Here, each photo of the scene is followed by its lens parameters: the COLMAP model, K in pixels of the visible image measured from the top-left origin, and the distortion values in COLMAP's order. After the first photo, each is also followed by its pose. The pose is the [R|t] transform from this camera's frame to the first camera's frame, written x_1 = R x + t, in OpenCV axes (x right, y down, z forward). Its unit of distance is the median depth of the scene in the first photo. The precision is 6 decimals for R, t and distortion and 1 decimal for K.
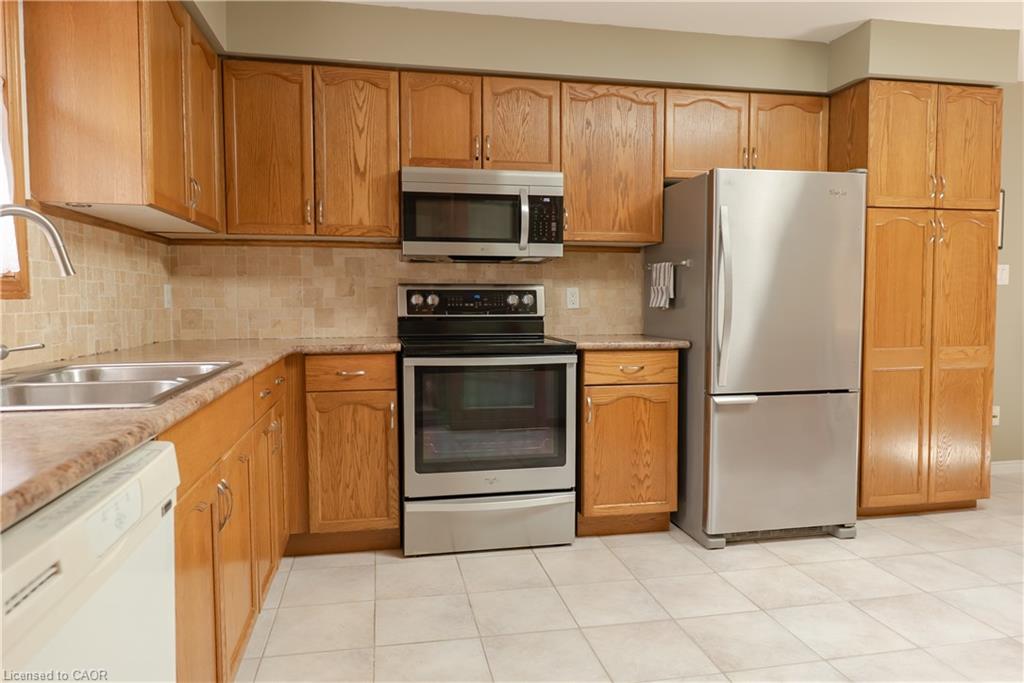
lens RADIAL K [[677.6, 0, 512.0], [0, 677.6, 341.5], [0, 0, 1]] dist [-0.003117, 0.000136]
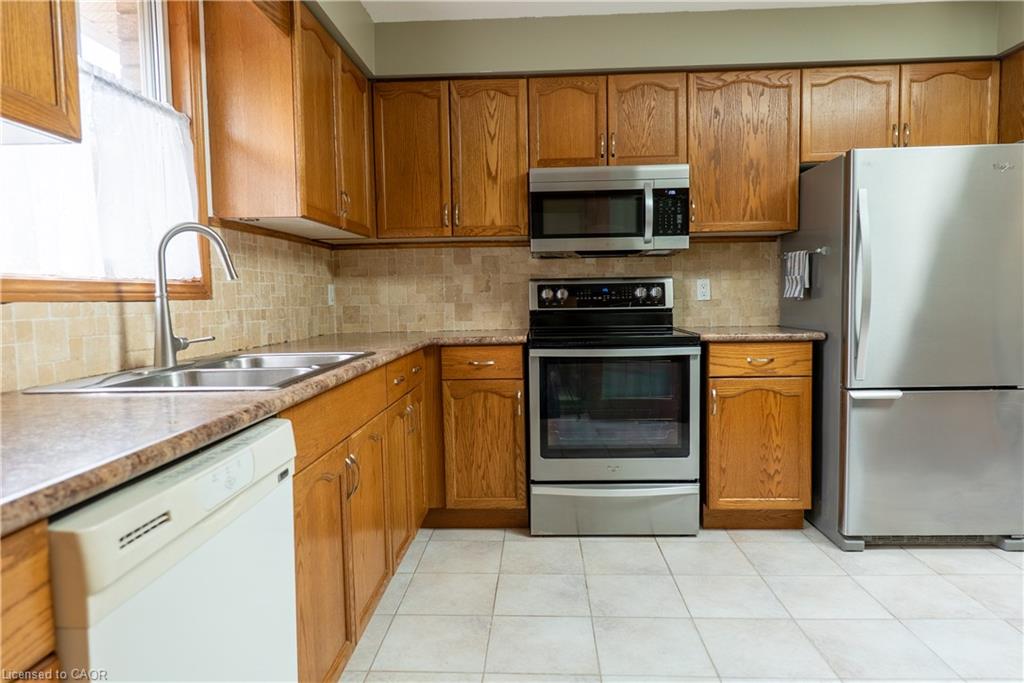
lens RADIAL K [[654.5, 0, 508.1], [0, 654.5, 341.3], [0, 0, 1]] dist [-0.000563, -0.000829]
pose [[0.970500, -0.000061, -0.241103, 0.052148], [0.002911, 0.999930, 0.011466, 0.000000], [0.241085, -0.011829, 0.970432, -0.003869]]
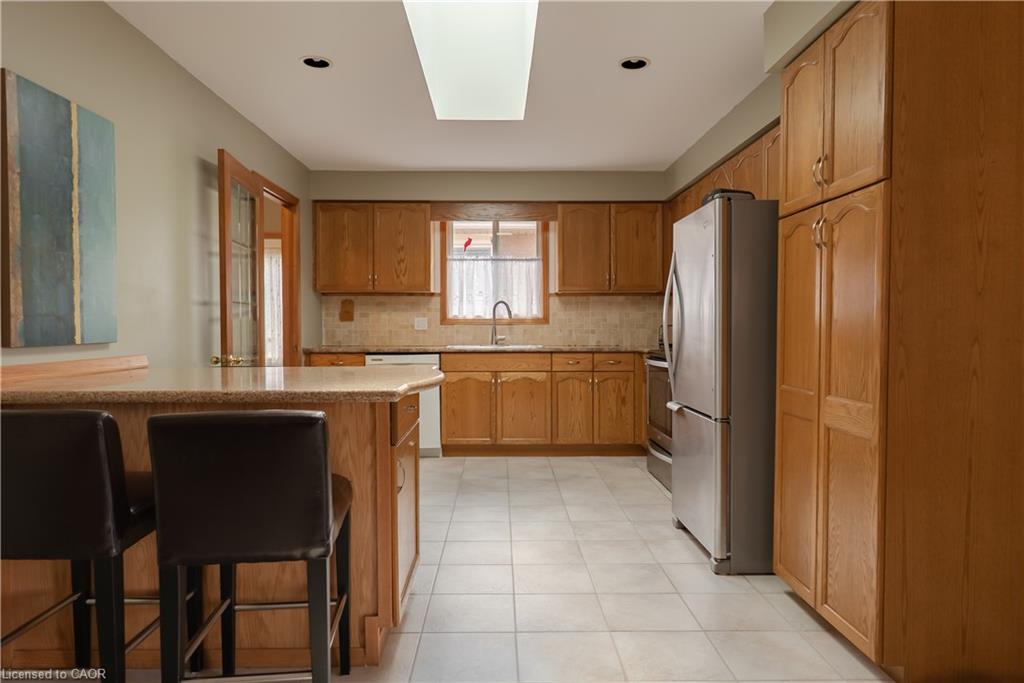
lens RADIAL K [[654.5, 0, 508.1], [0, 654.5, 341.3], [0, 0, 1]] dist [-0.000563, -0.000829]
pose [[-0.178063, 0.030563, -0.983544, 1.468020], [-0.058006, 0.997453, 0.041496, -0.061397], [0.982308, 0.064441, -0.175837, 0.853356]]
